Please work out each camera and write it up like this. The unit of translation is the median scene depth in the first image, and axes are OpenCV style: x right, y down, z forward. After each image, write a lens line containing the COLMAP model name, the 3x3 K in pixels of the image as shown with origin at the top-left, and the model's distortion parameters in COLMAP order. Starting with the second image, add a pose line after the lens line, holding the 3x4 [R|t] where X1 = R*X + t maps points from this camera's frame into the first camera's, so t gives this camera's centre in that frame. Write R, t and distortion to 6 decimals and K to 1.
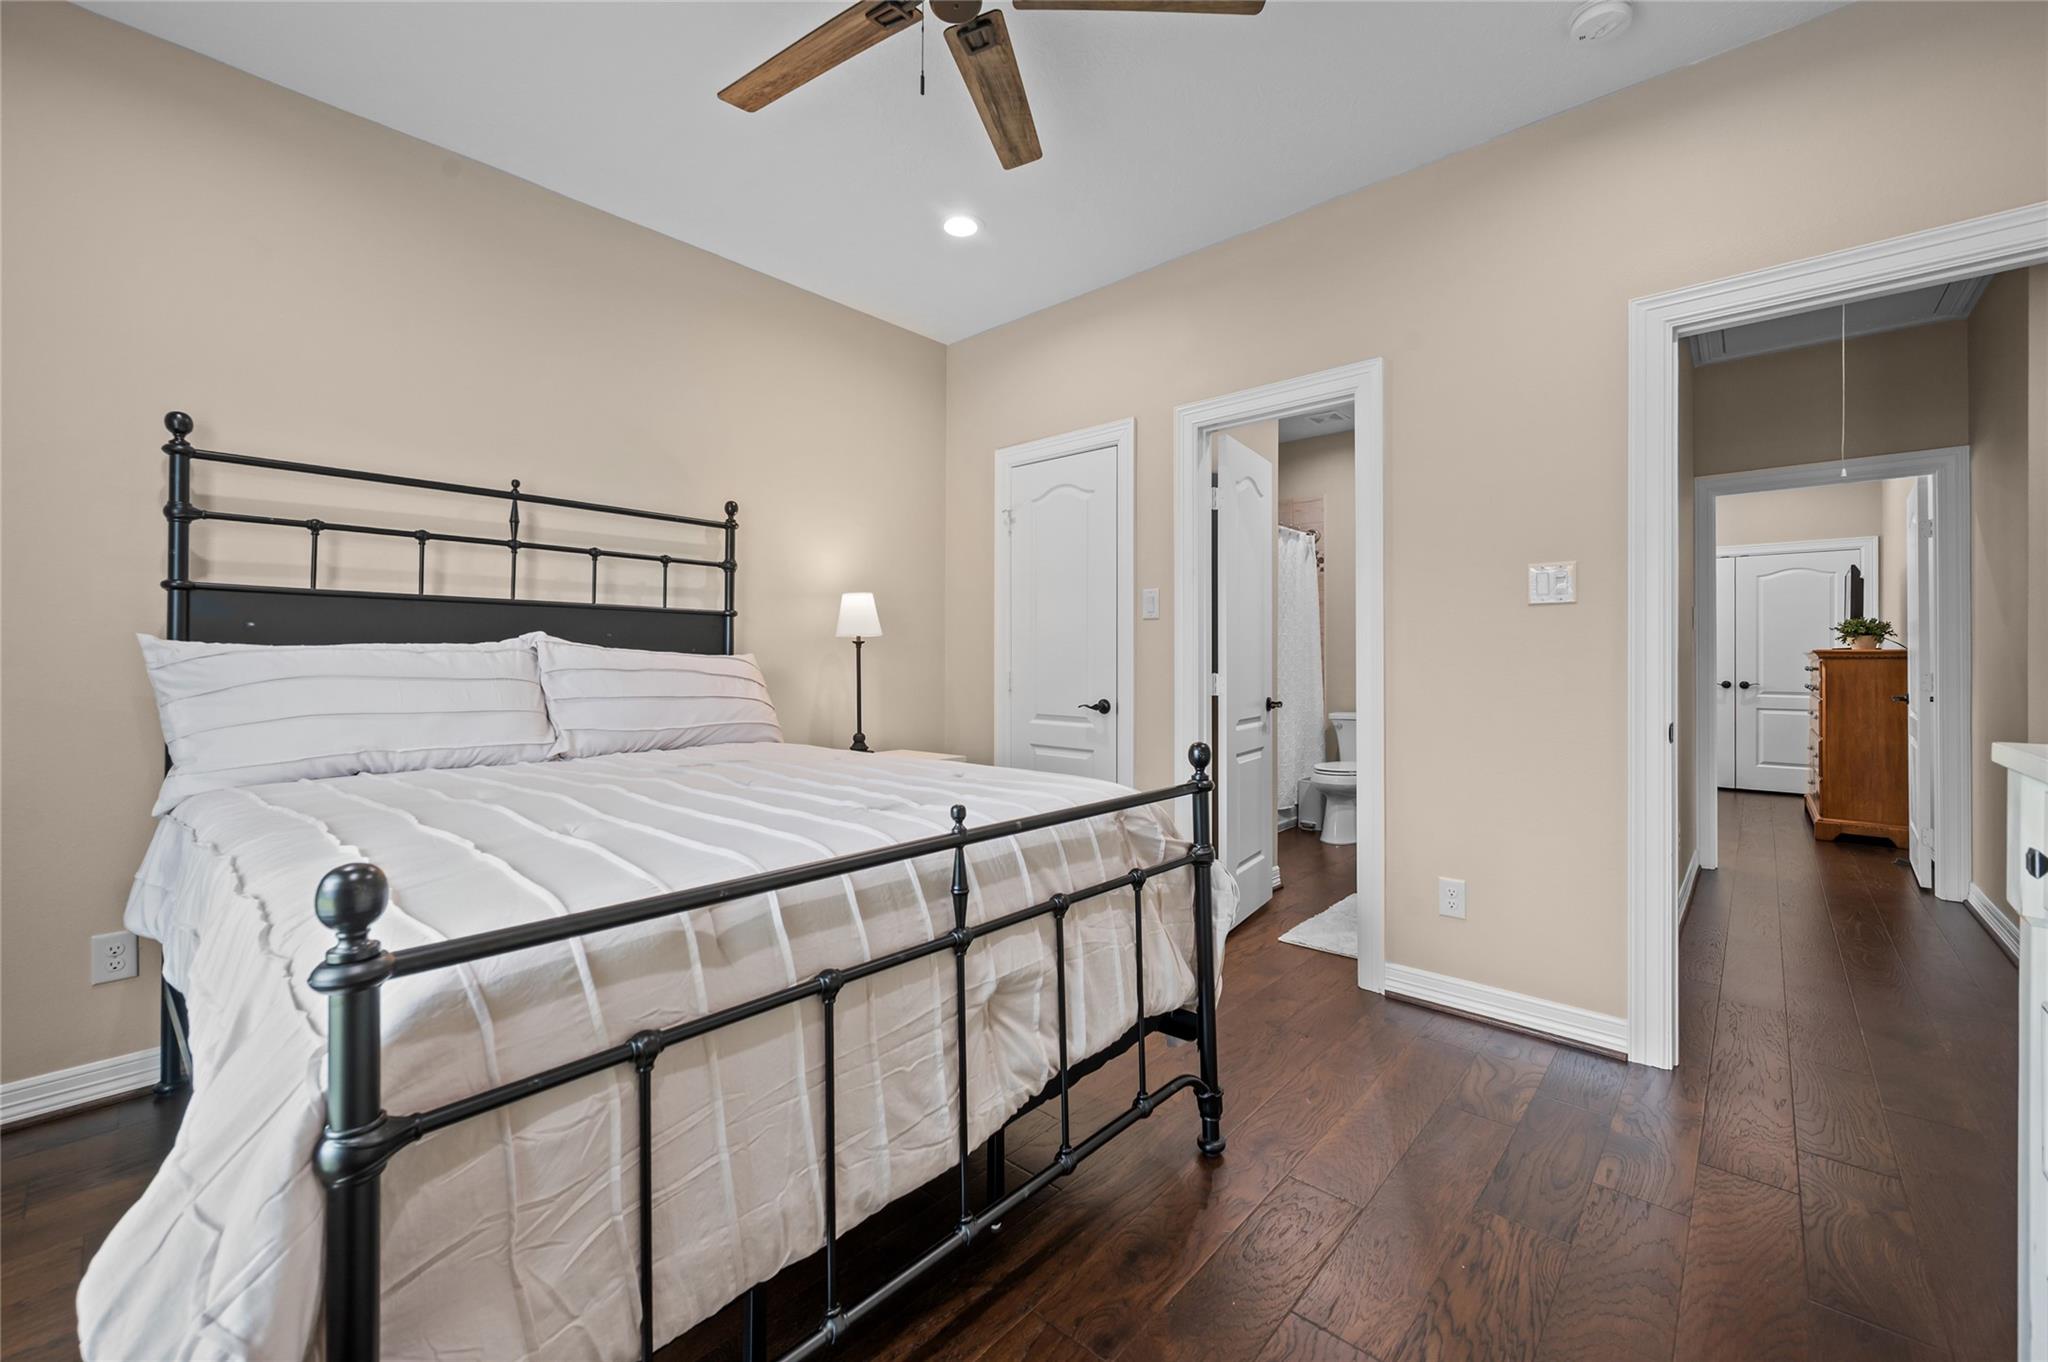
lens RADIAL K [[815.7, 0, 1026.2], [0, 815.7, 672.8], [0, 0, 1]] dist [-0.001027, -0.000158]
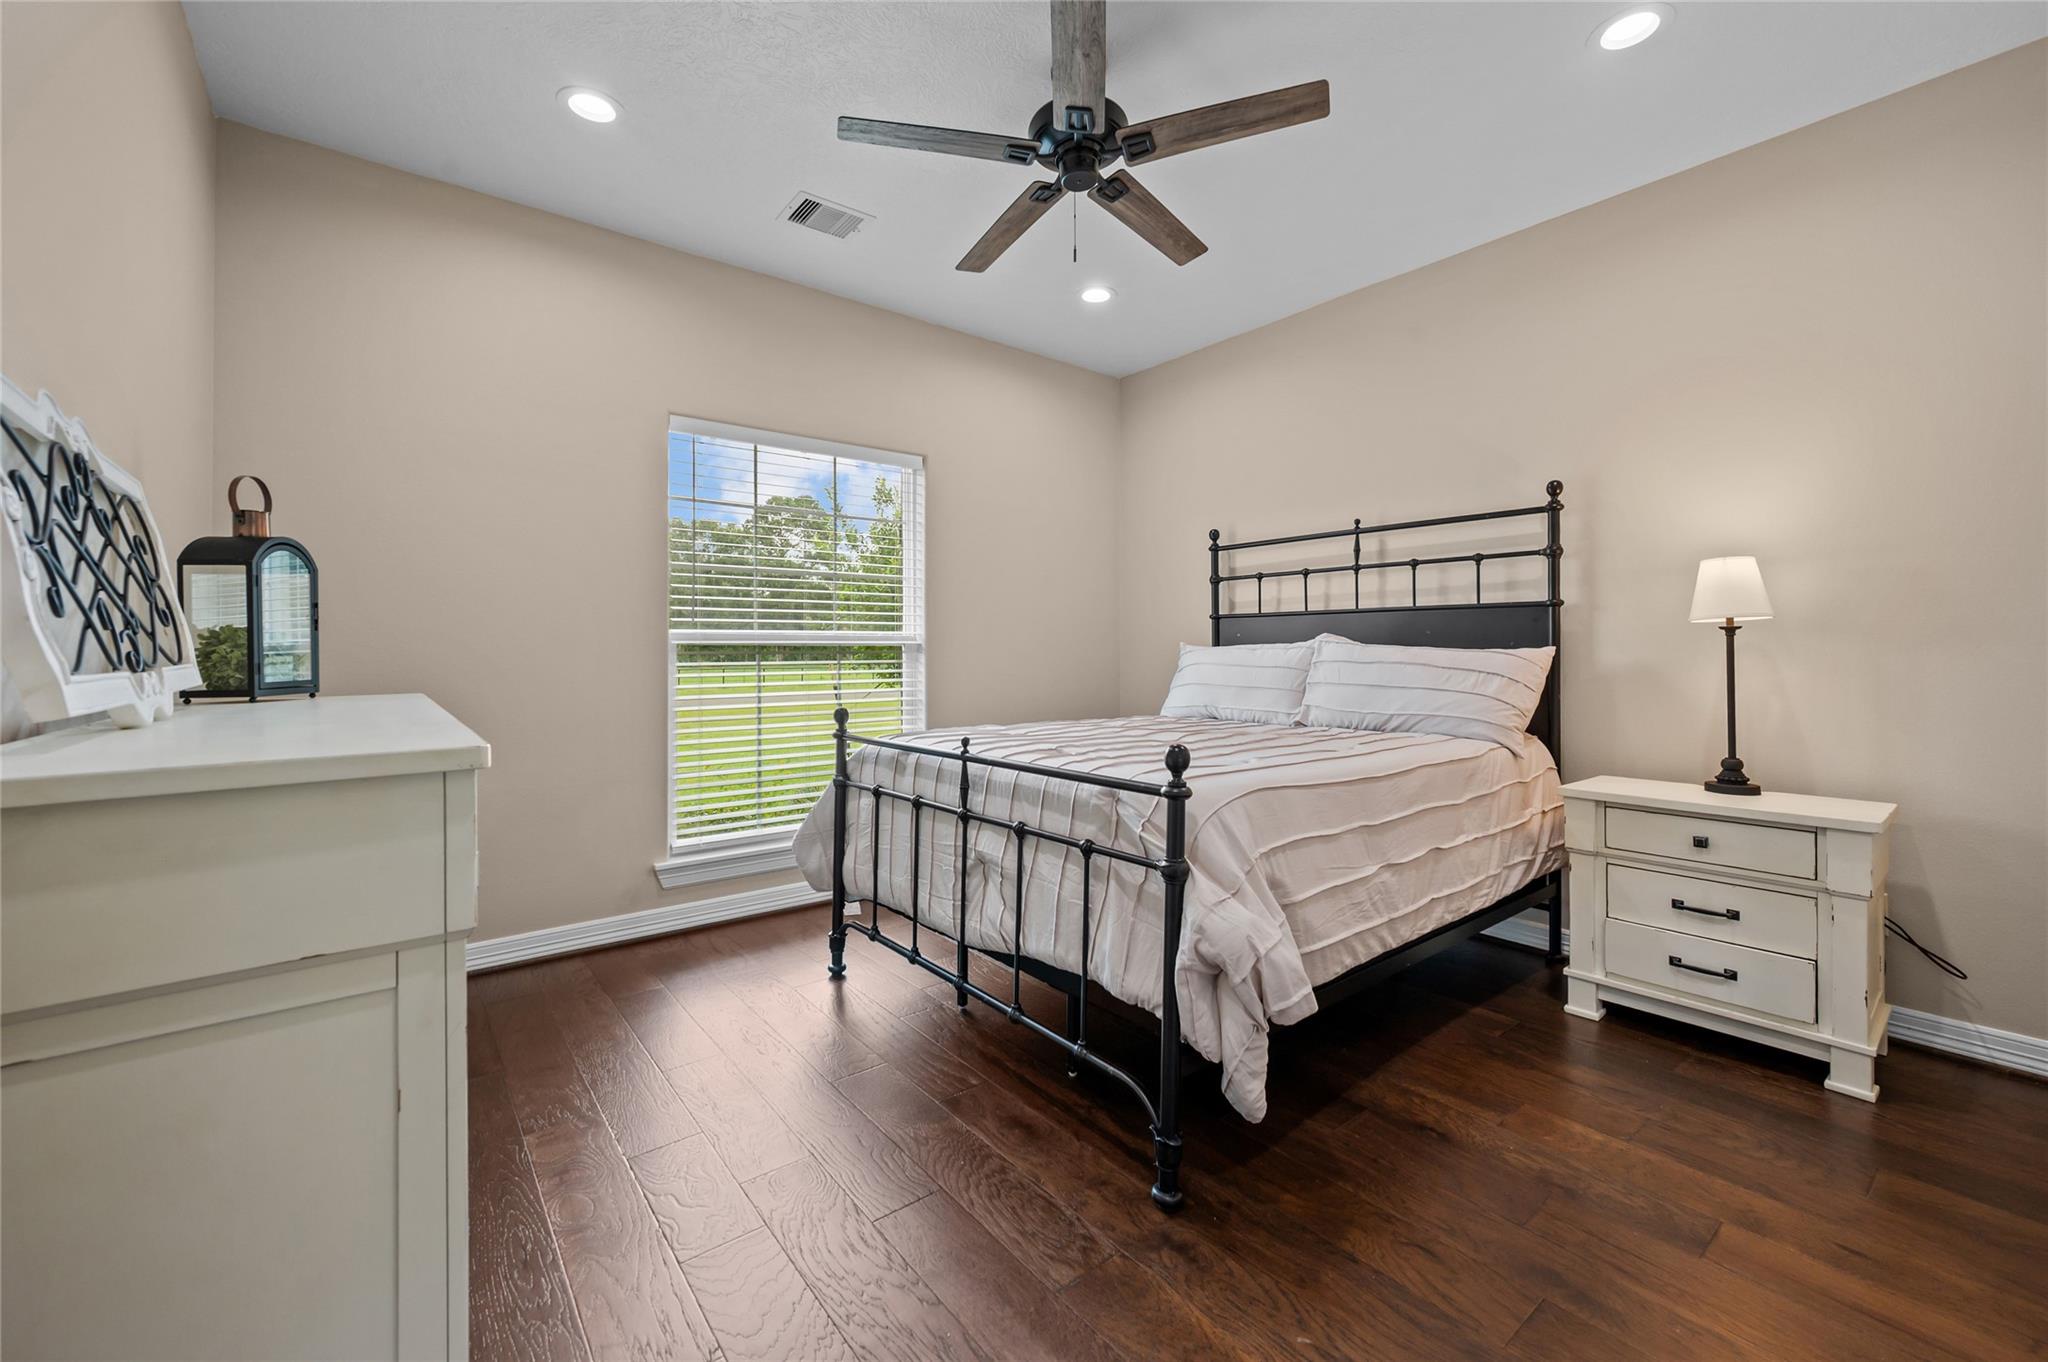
lens RADIAL K [[815.7, 0, 1026.2], [0, 815.7, 672.8], [0, 0, 1]] dist [-0.001027, -0.000158]
pose [[-0.152763, 0.018005, -0.988099, 0.774204], [-0.016061, 0.999657, 0.020699, -0.004663], [0.988132, 0.019032, -0.152421, 0.672914]]
